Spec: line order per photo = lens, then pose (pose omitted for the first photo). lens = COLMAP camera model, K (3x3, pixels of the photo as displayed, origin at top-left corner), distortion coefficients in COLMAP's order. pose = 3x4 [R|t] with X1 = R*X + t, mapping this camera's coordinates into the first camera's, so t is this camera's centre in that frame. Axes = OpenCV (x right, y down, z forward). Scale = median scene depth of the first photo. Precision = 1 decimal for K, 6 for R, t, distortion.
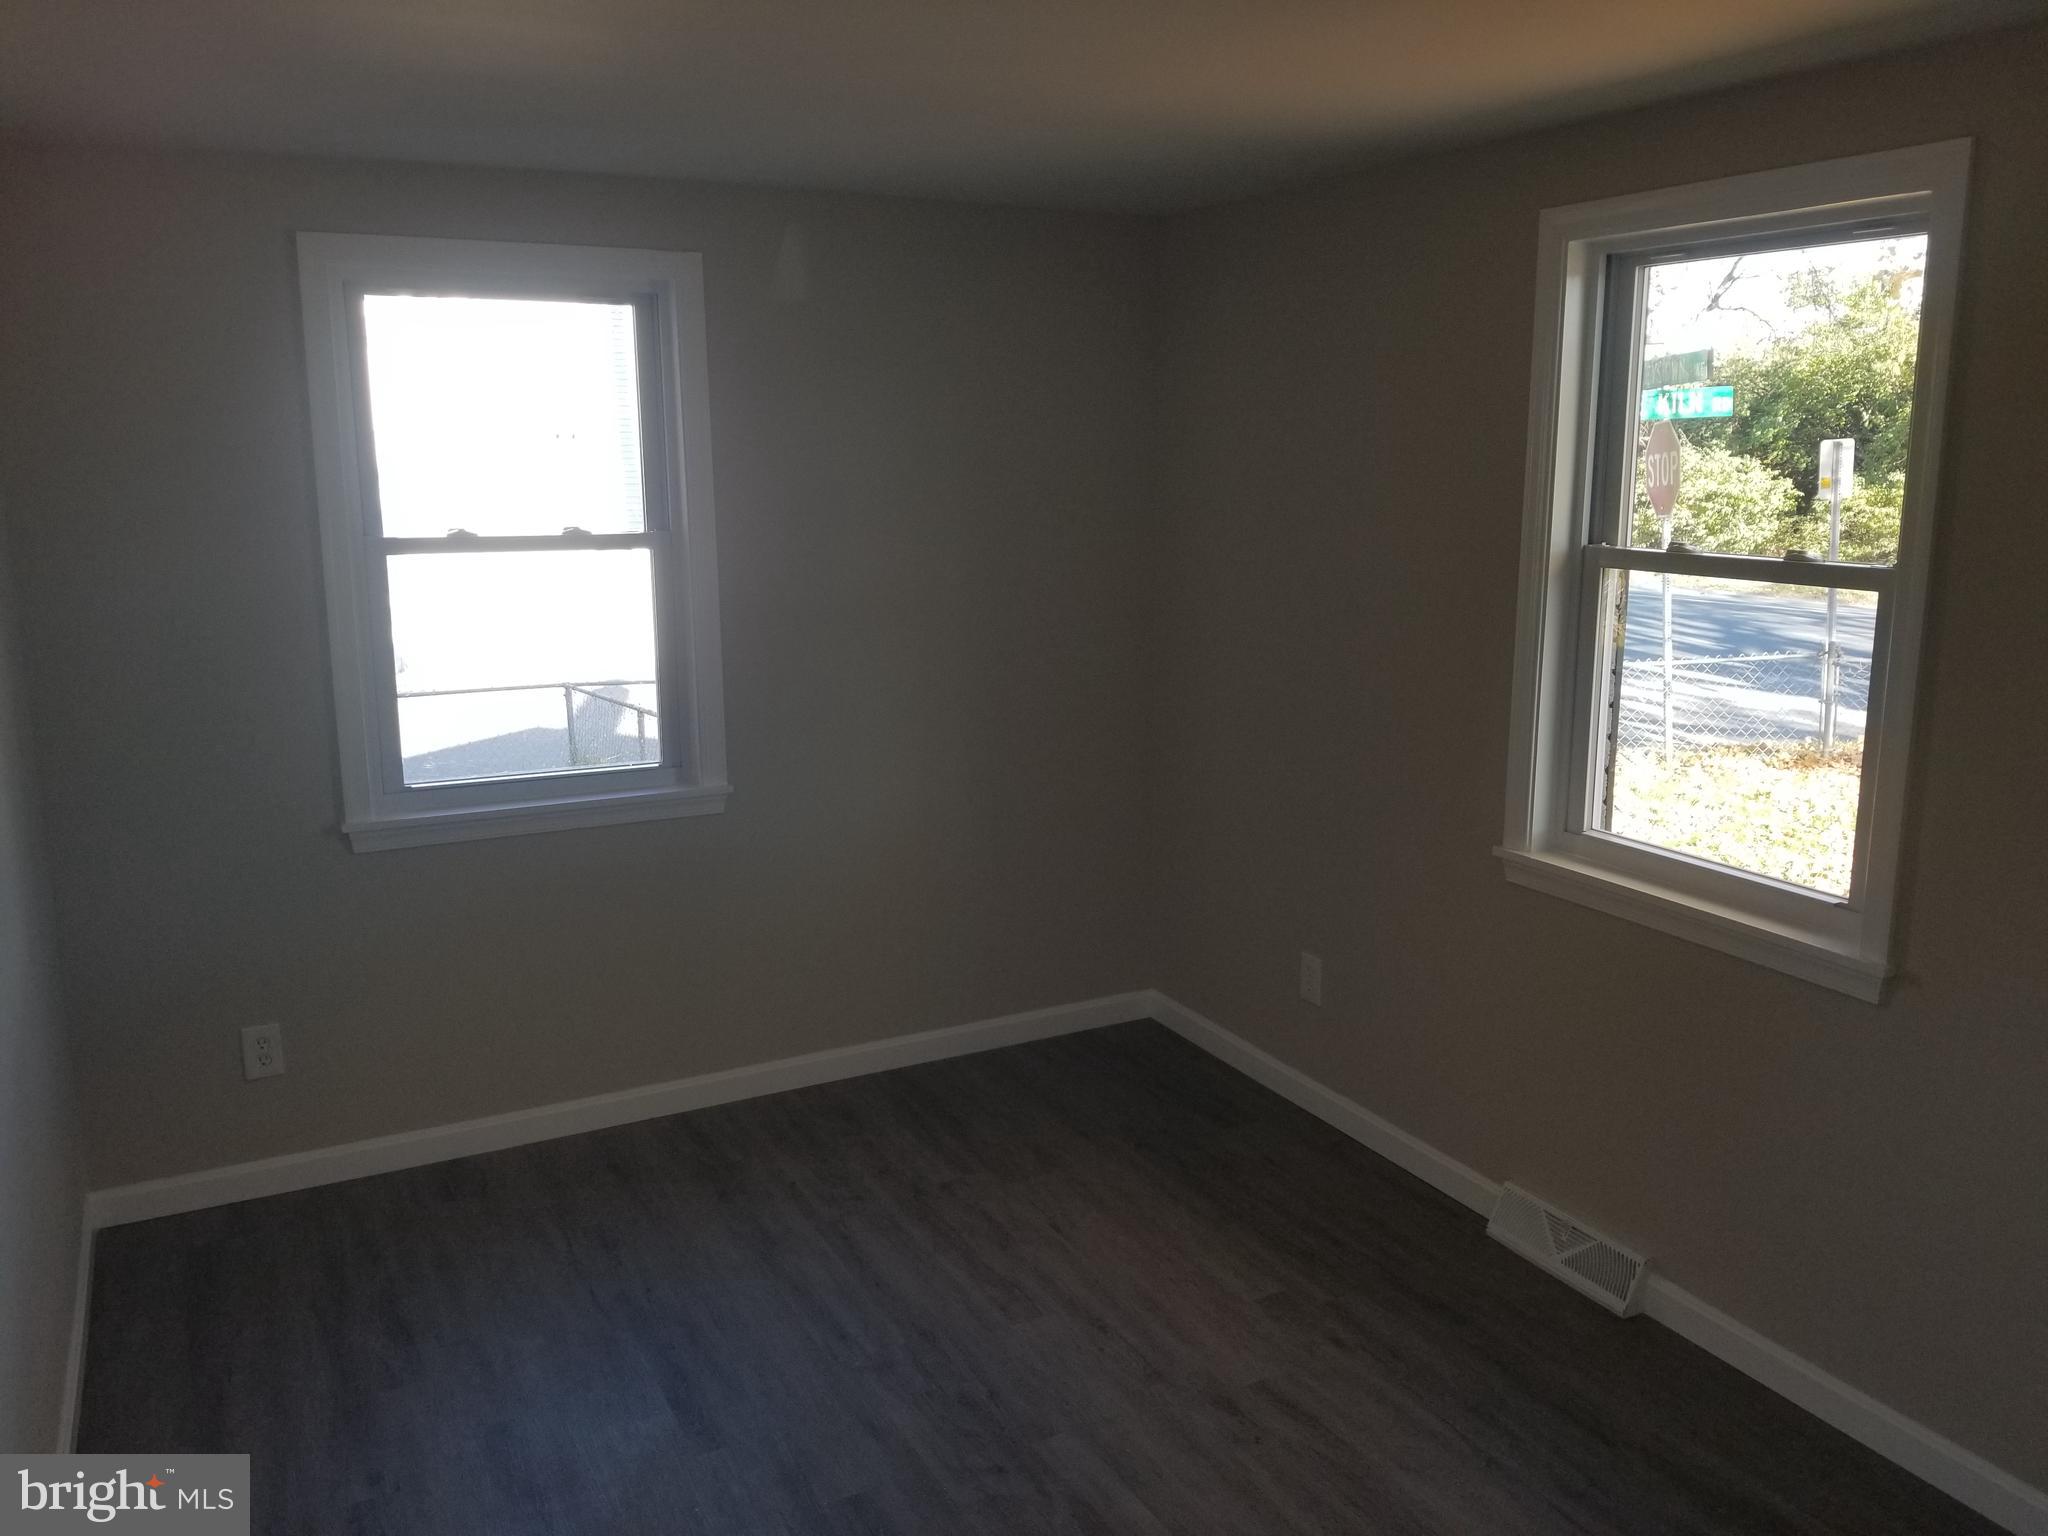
lens RADIAL K [[1629.3, 0, 1030.9], [0, 1629.3, 757.2], [0, 0, 1]] dist [0.015442, -0.008175]
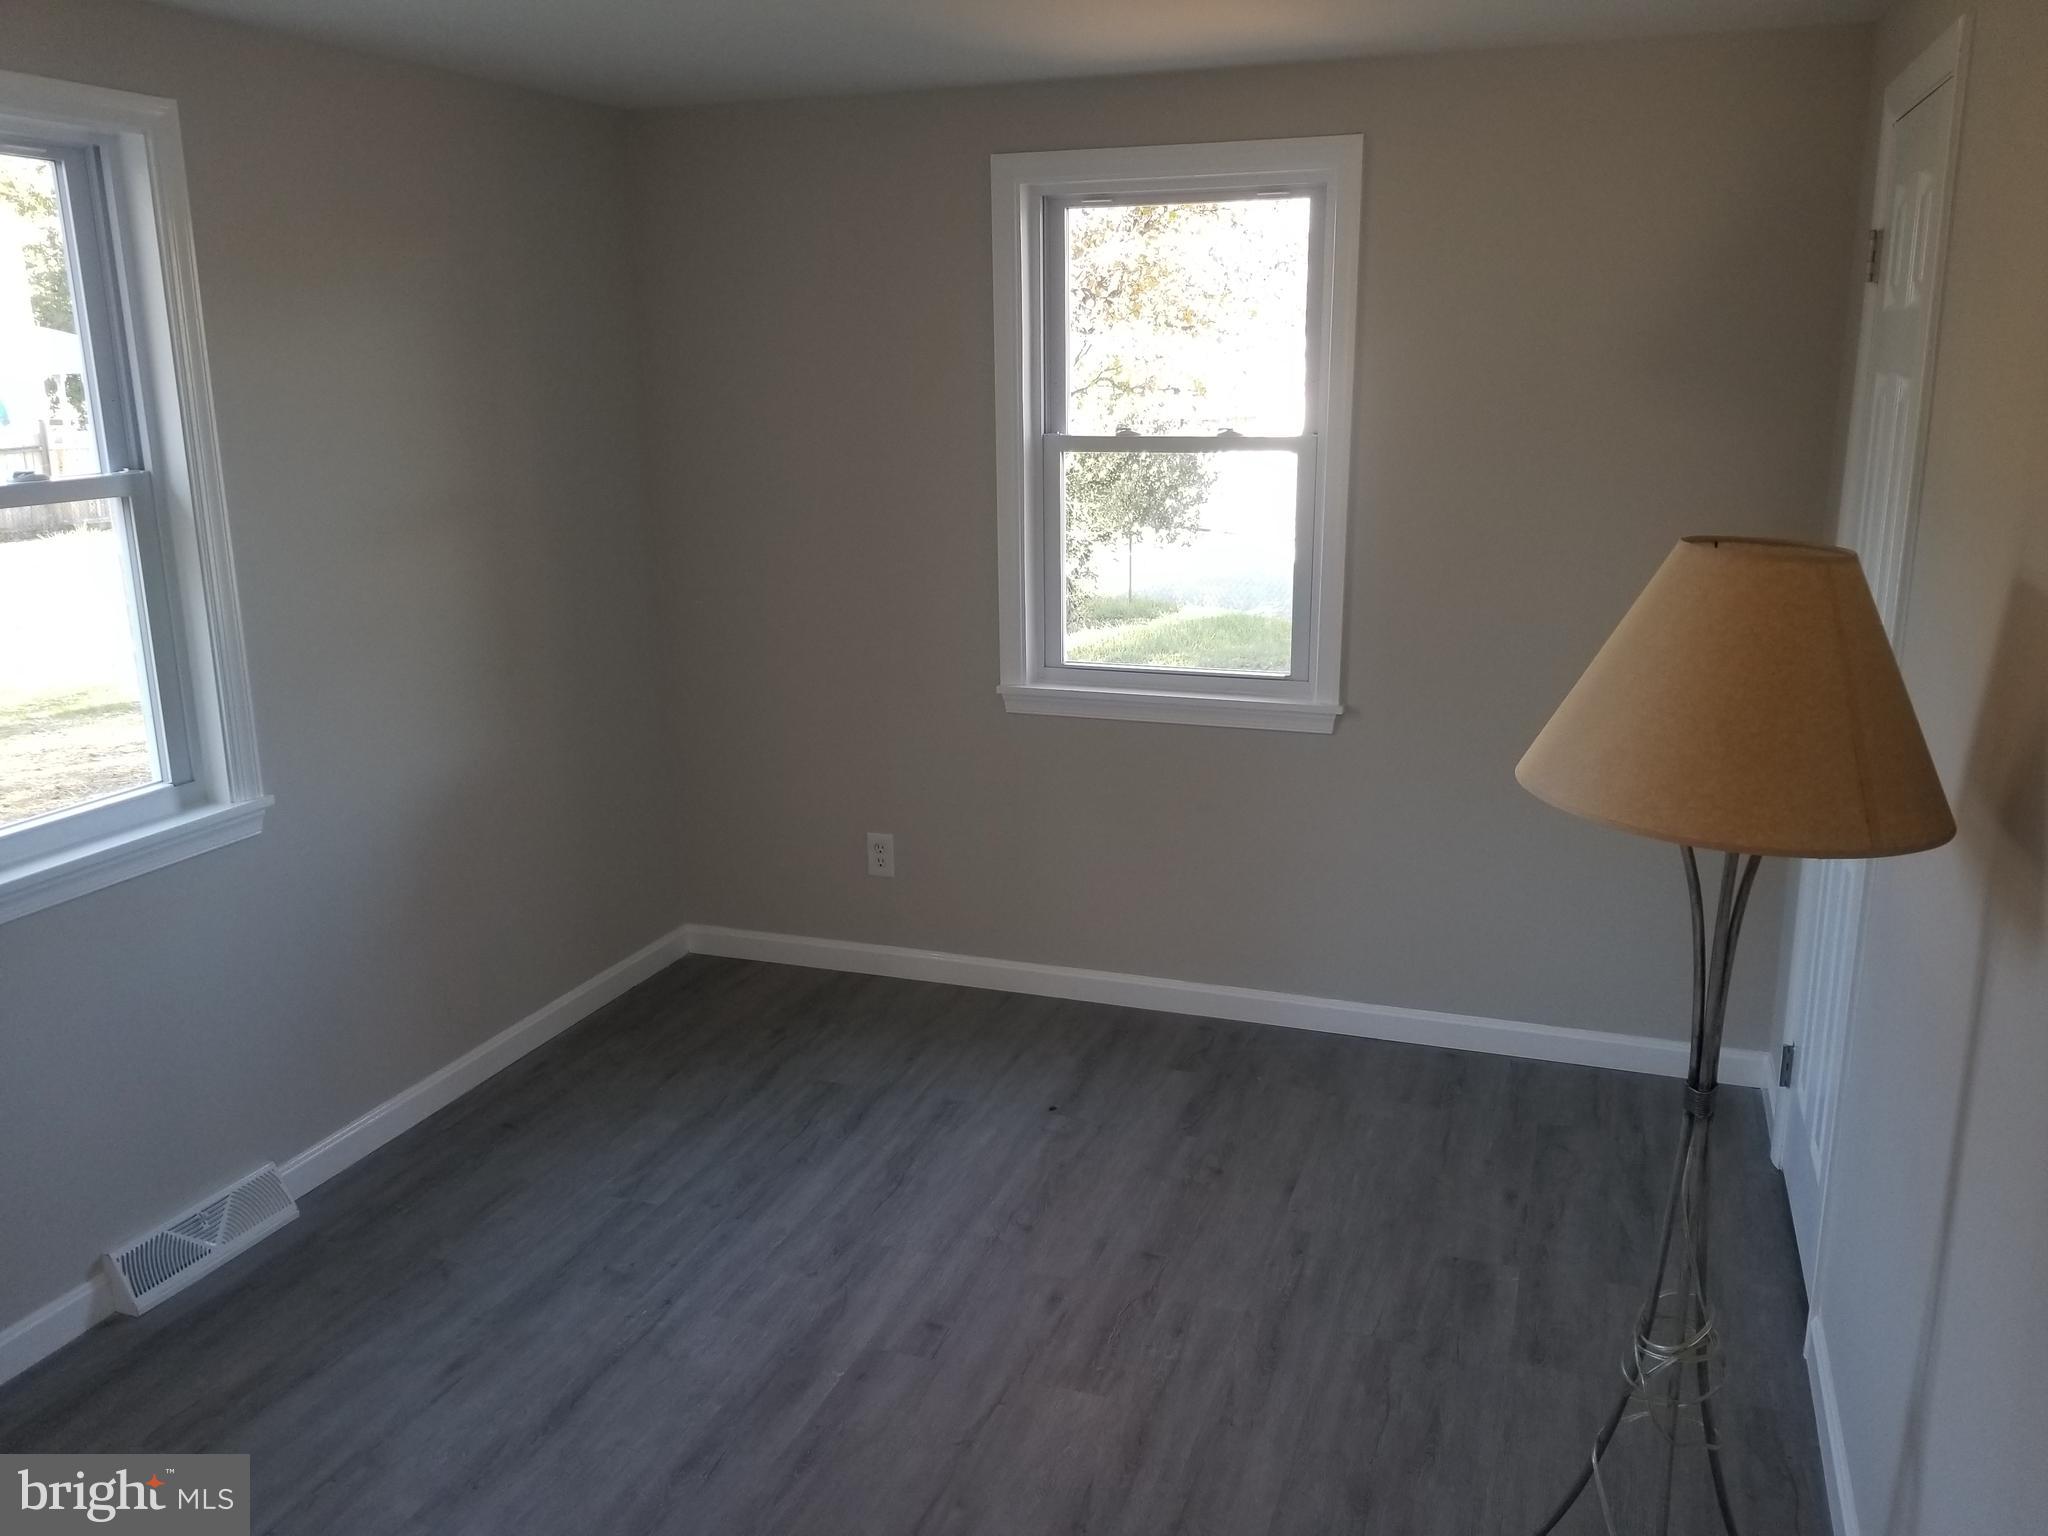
lens RADIAL K [[1629.3, 0, 1030.9], [0, 1629.3, 757.2], [0, 0, 1]] dist [0.015442, -0.008175]
pose [[0.547956, -0.204303, 0.811174, -0.721791], [0.164846, 0.977074, 0.134732, -0.054538], [-0.820104, 0.059891, 0.569072, 0.302997]]
